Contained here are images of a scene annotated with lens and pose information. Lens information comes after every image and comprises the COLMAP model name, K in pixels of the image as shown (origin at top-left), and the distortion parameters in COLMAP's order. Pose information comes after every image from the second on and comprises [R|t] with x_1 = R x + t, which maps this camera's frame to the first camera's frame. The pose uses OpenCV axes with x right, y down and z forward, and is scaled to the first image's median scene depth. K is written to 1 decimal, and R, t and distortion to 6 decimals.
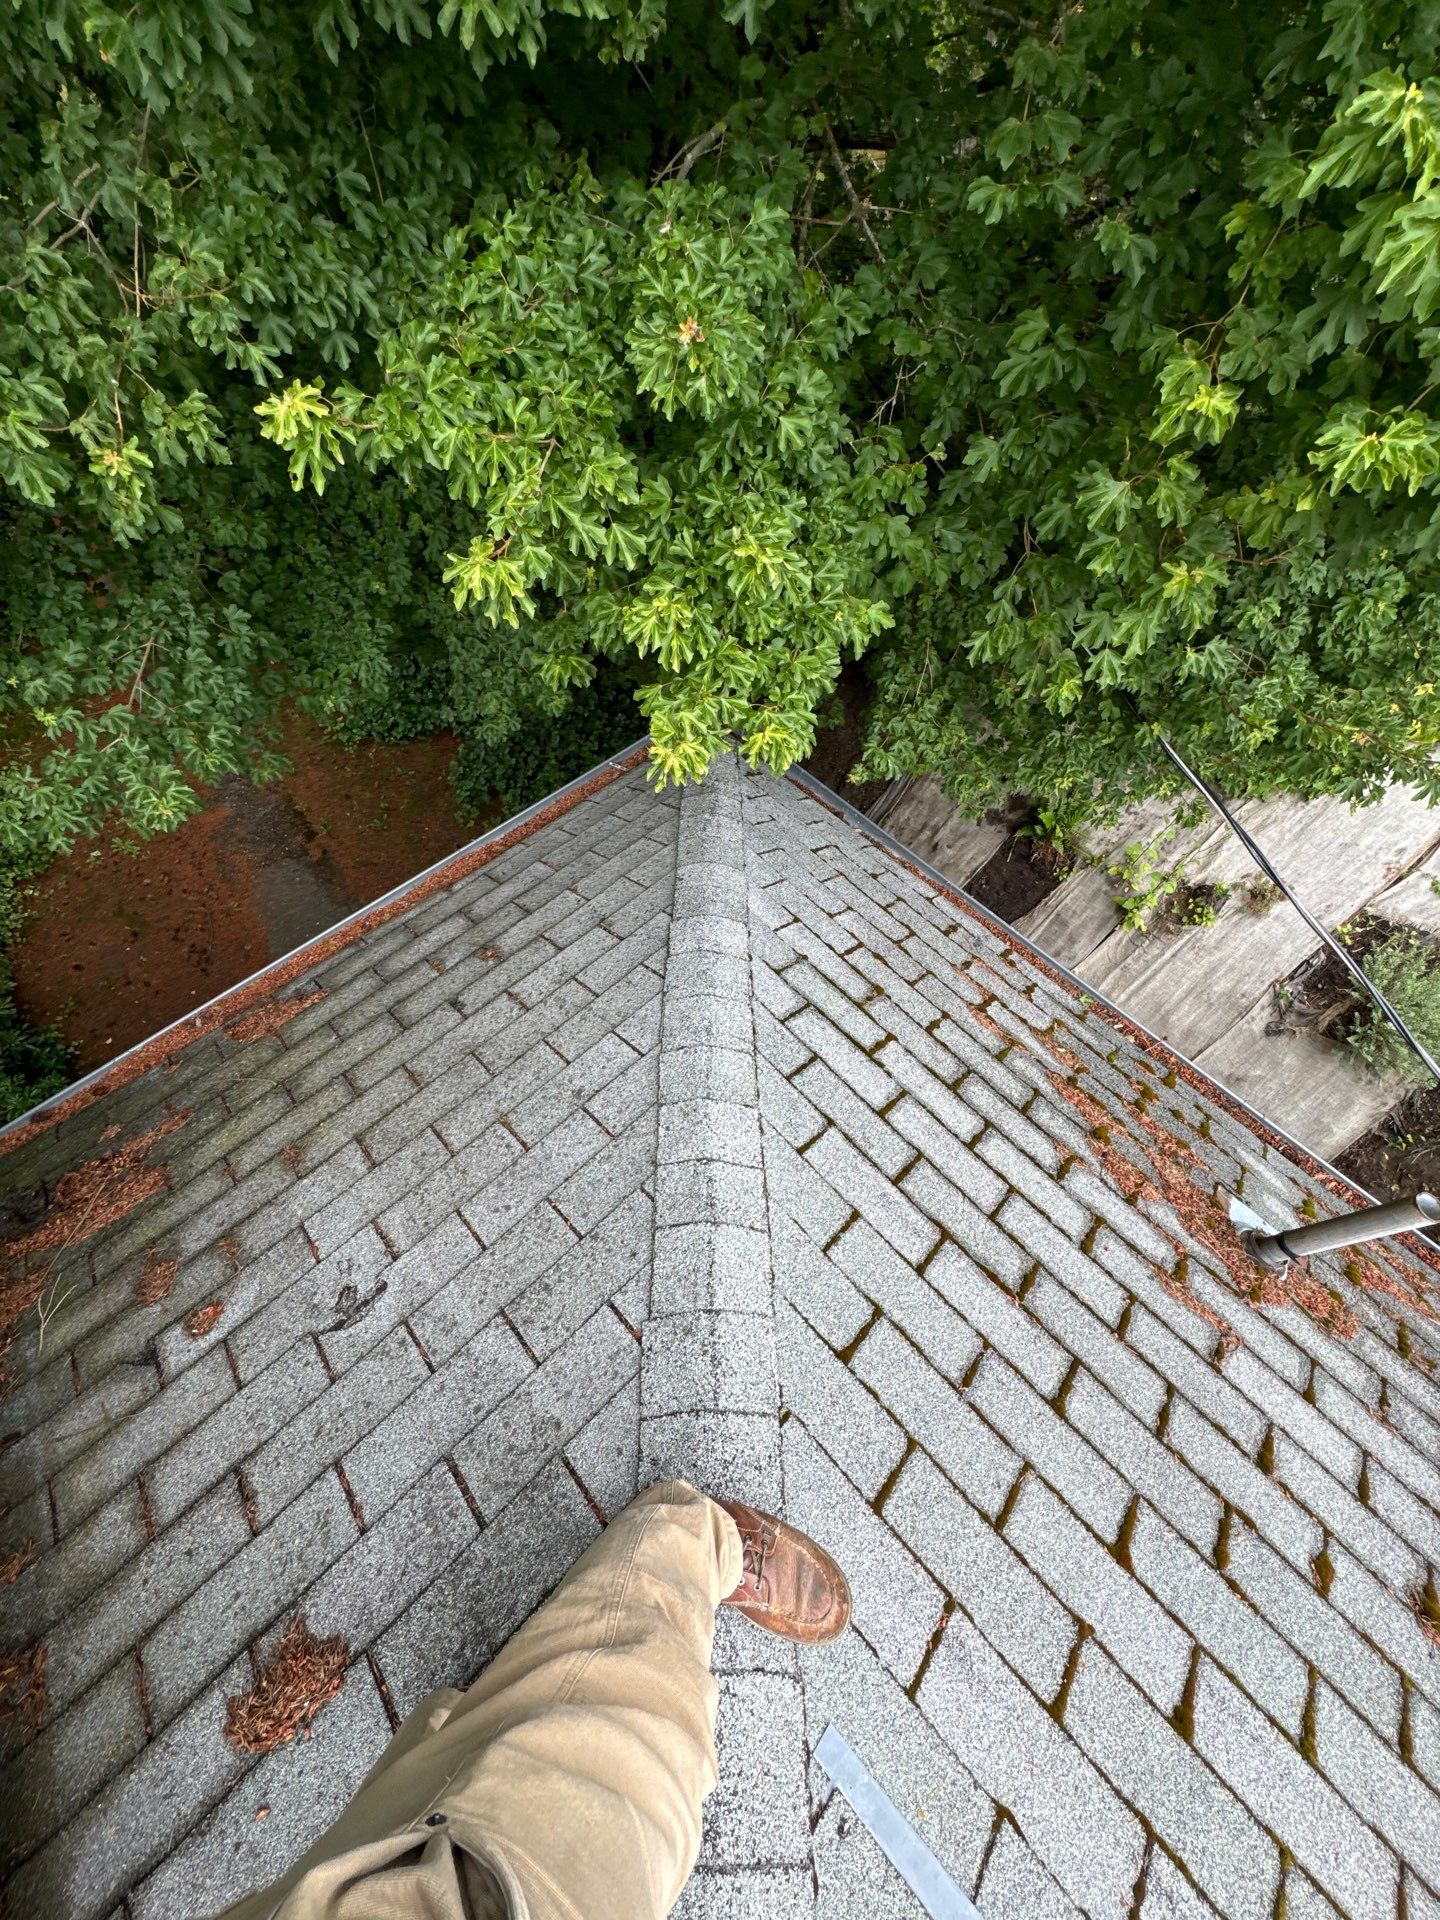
lens RADIAL K [[764.1, 0, 721.1], [0, 764.1, 957.1], [0, 0, 1]] dist [-0.001207, -0.000665]
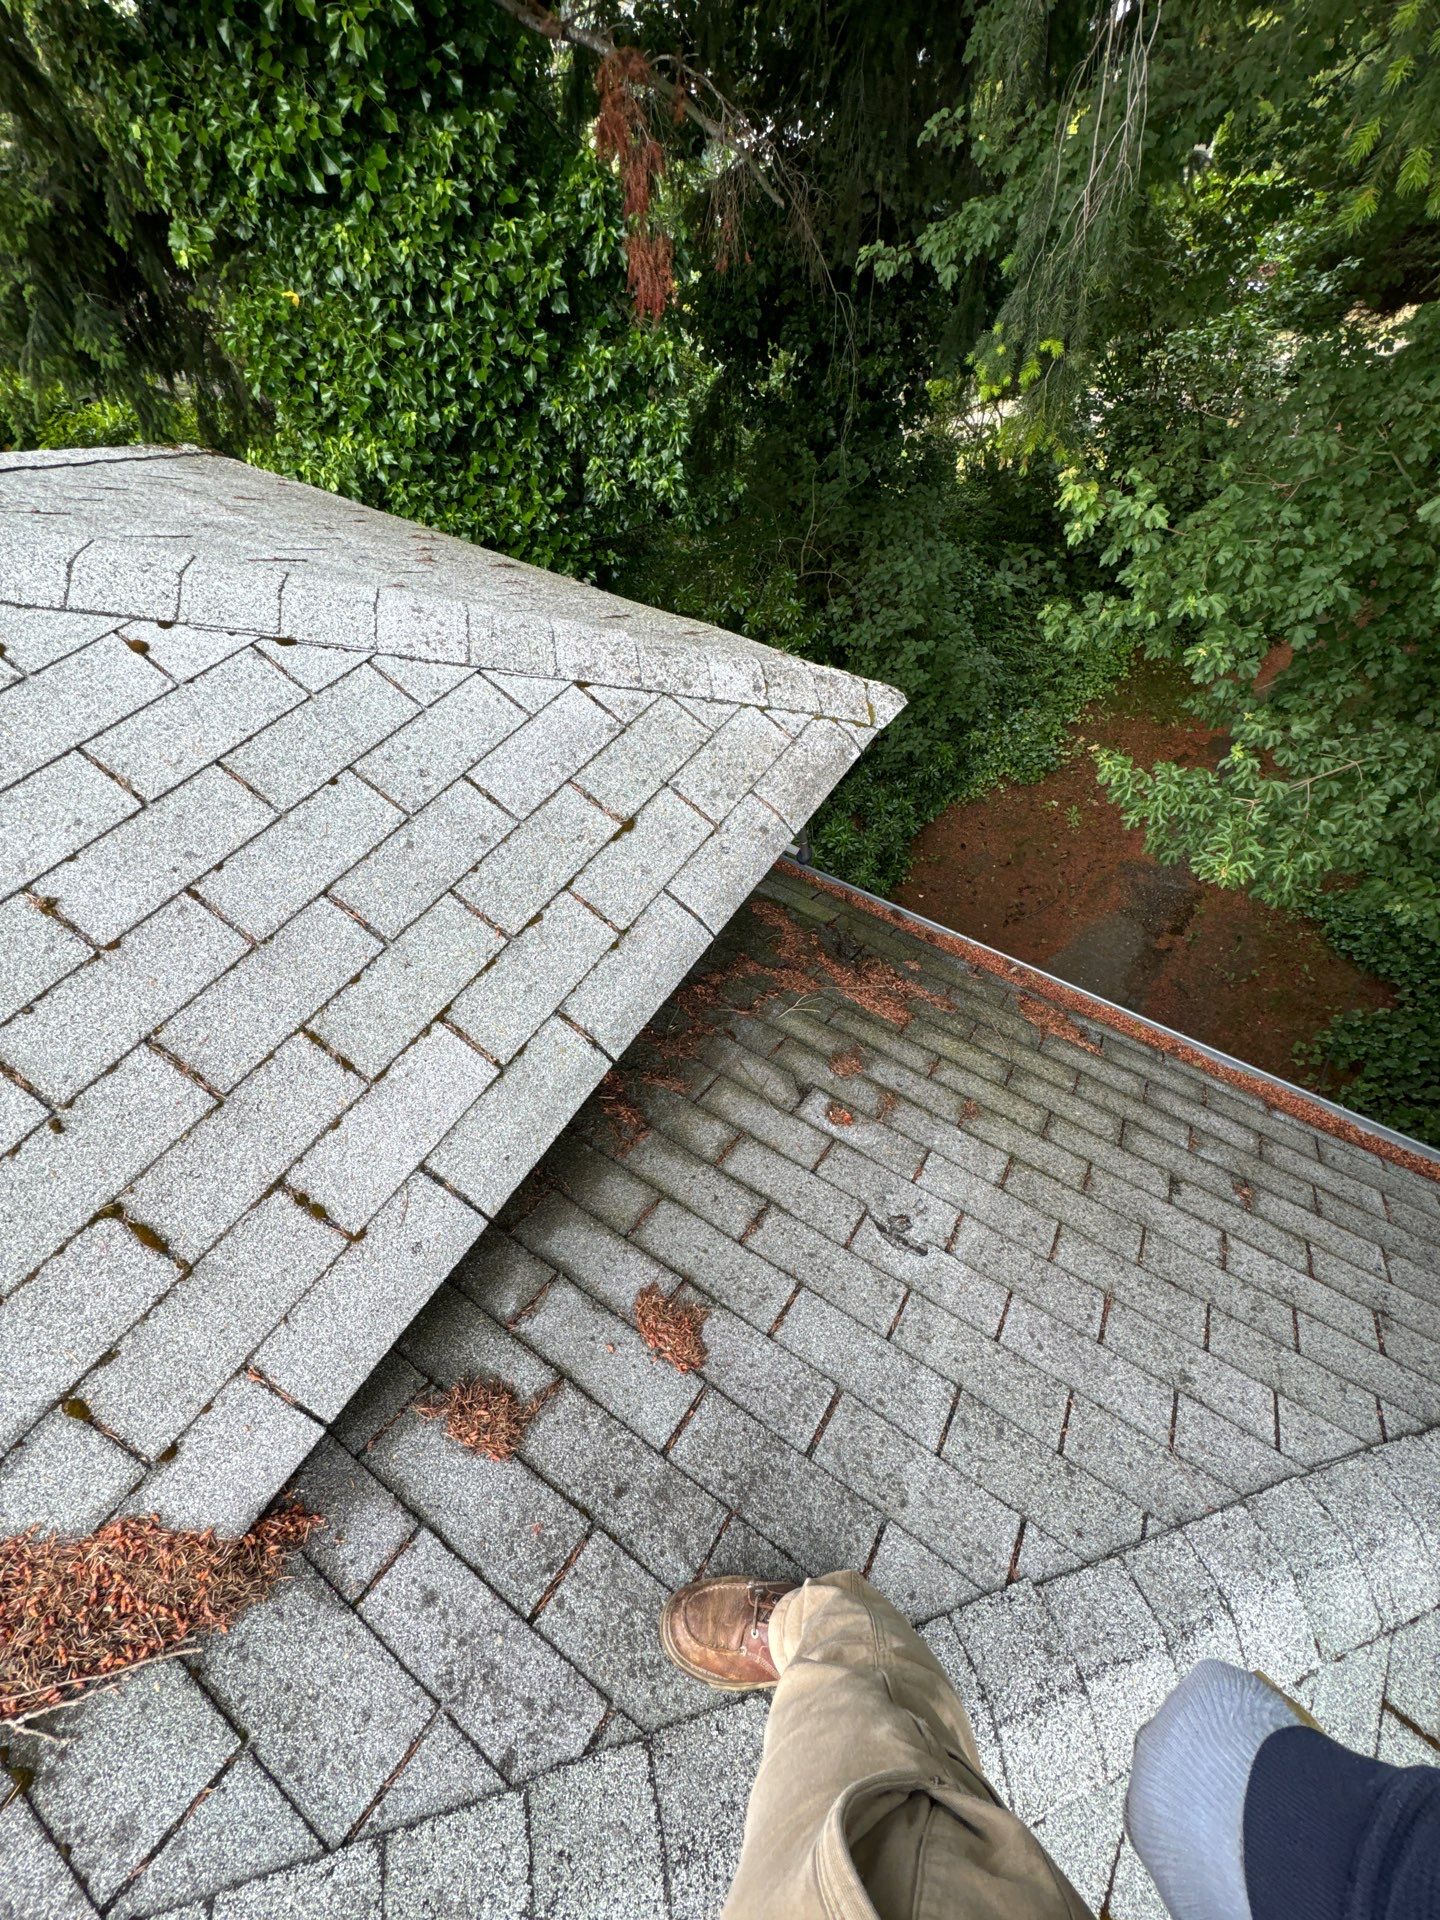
lens RADIAL K [[764.1, 0, 721.1], [0, 764.1, 957.1], [0, 0, 1]] dist [-0.001207, -0.000665]
pose [[0.222350, 0.761916, -0.608313, -0.148220], [-0.813920, 0.488550, 0.314408, 0.106999], [0.536744, 0.425210, 0.728768, -0.110126]]
